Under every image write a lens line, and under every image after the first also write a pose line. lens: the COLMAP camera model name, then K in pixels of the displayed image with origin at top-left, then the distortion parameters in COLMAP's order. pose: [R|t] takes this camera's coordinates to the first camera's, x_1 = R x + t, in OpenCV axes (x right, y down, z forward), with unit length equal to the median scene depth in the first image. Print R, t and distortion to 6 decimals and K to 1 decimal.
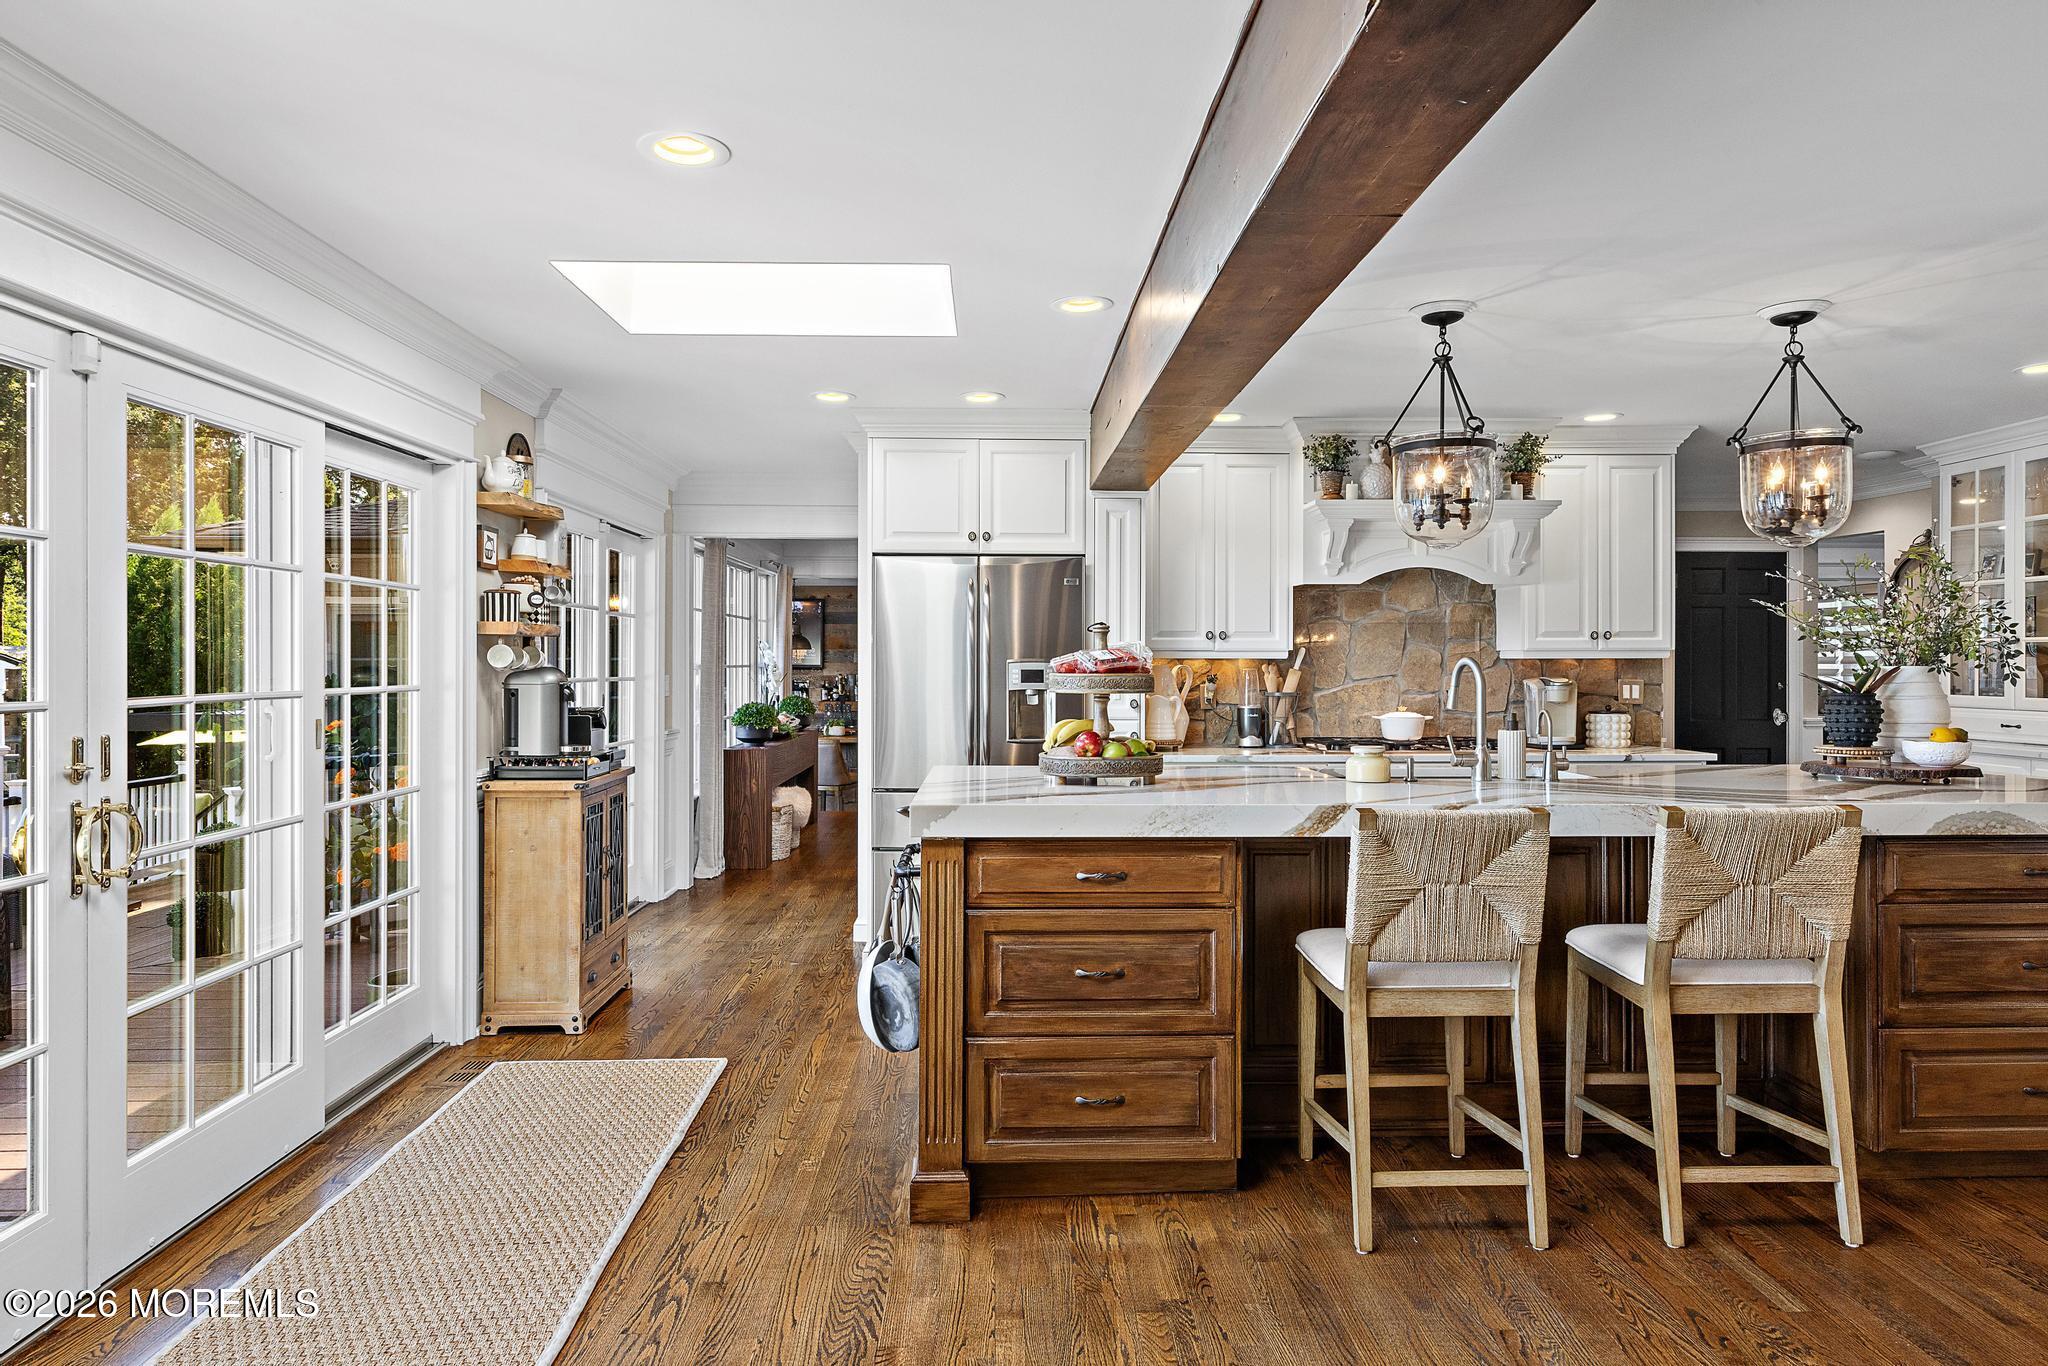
lens RADIAL K [[1244.4, 0, 1034.4], [0, 1244.4, 667.0], [0, 0, 1]] dist [-0.002669, 0.001372]
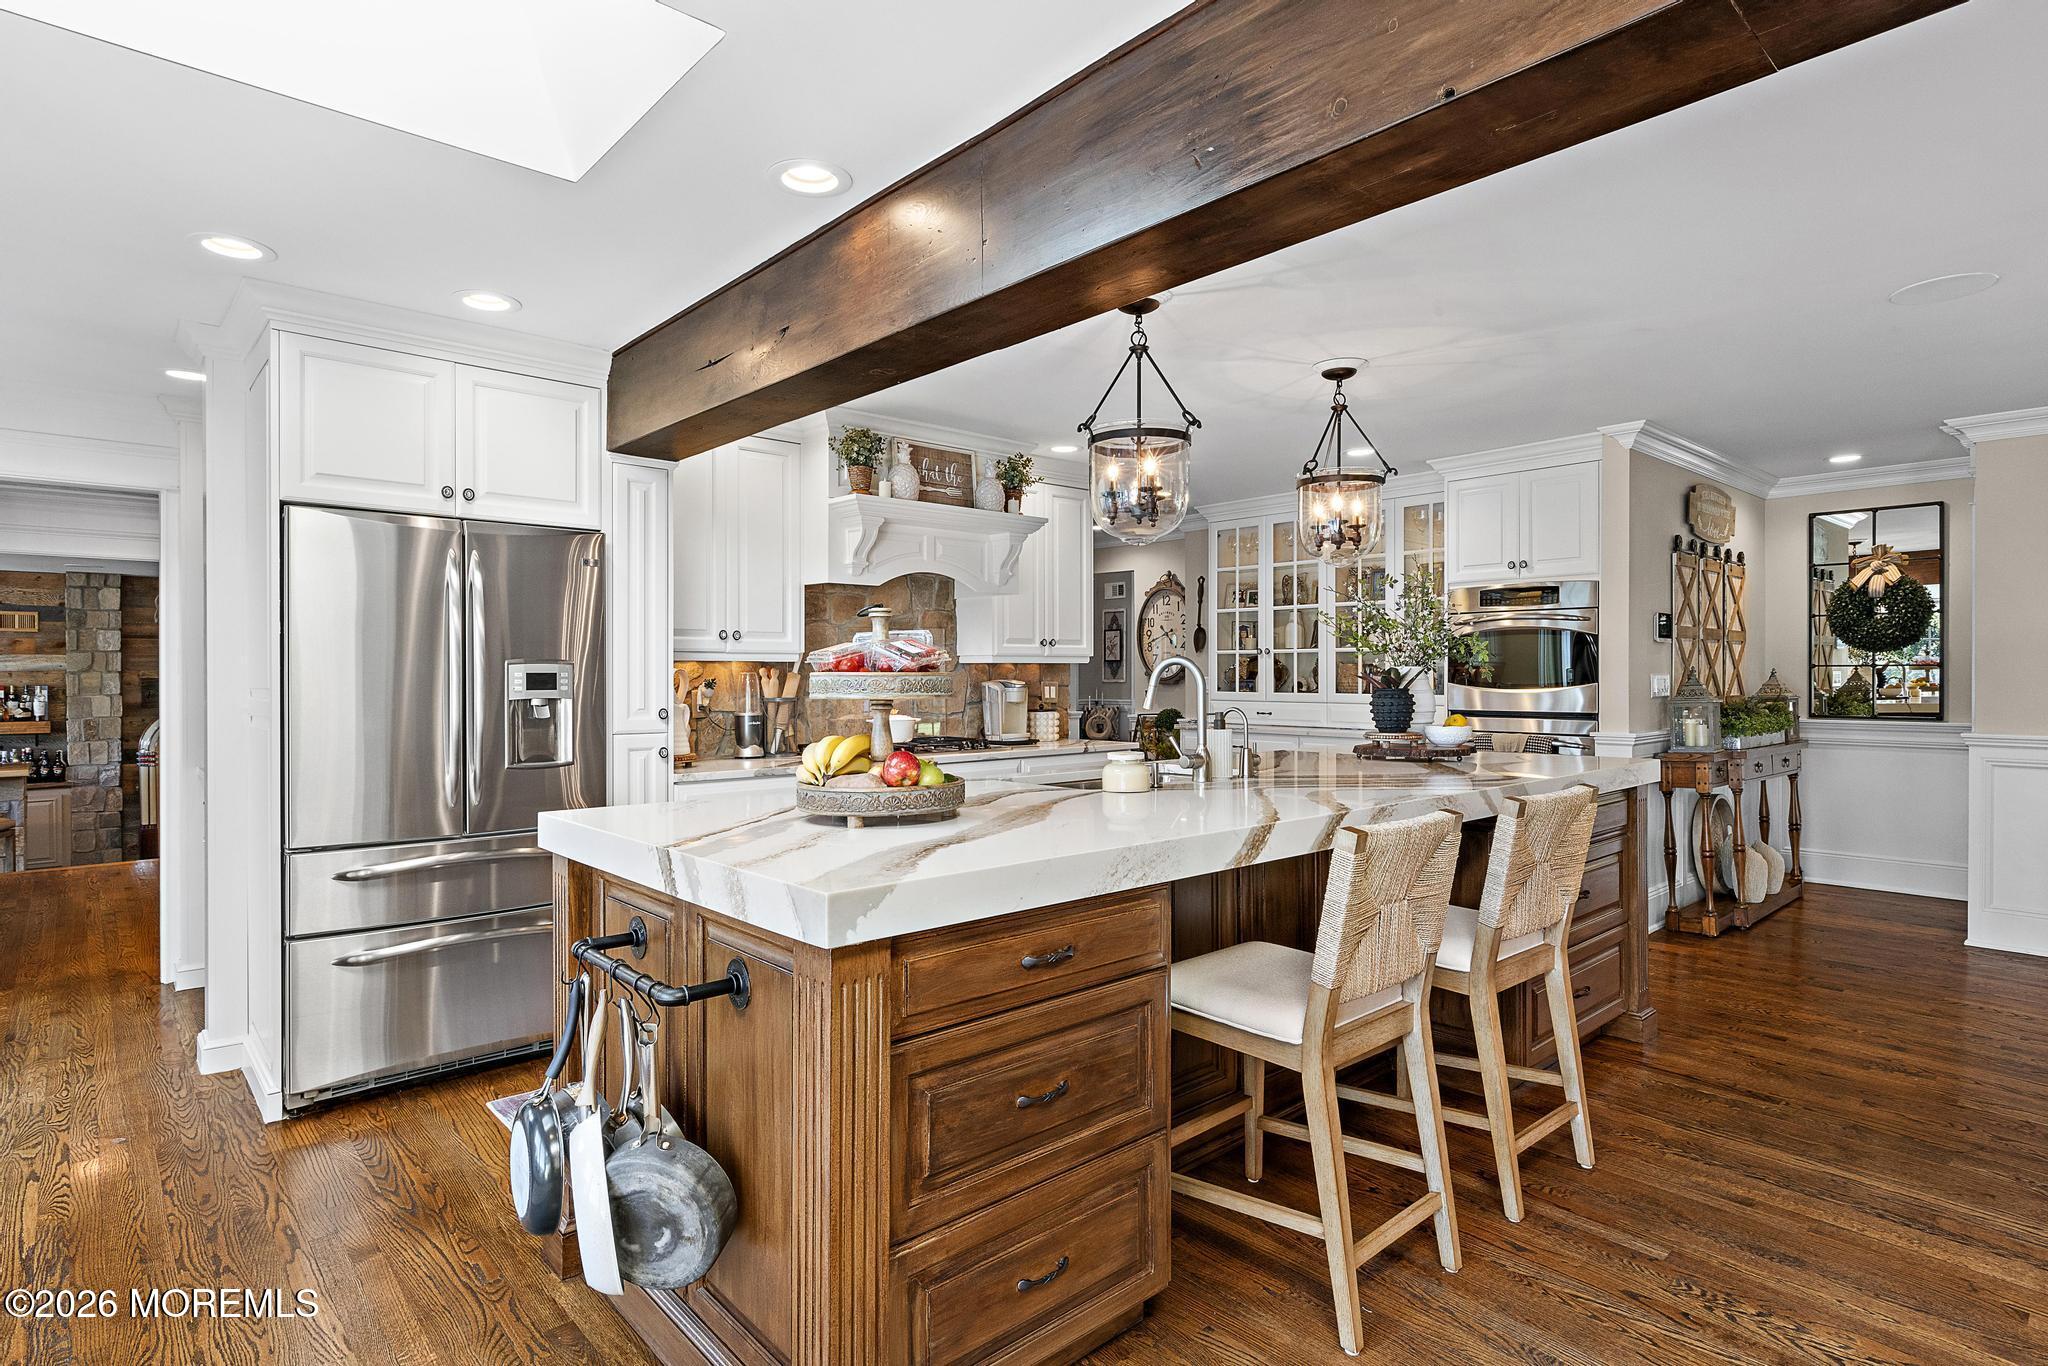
lens RADIAL K [[1046.6, 0, 1034.7], [0, 1046.6, 680.7], [0, 0, 1]] dist [0.003736, 0.000096]
pose [[0.767158, -0.005491, 0.641435, -0.183831], [0.002973, 0.999983, 0.005004, 0.004597], [-0.641451, -0.001933, 0.767161, 0.303971]]
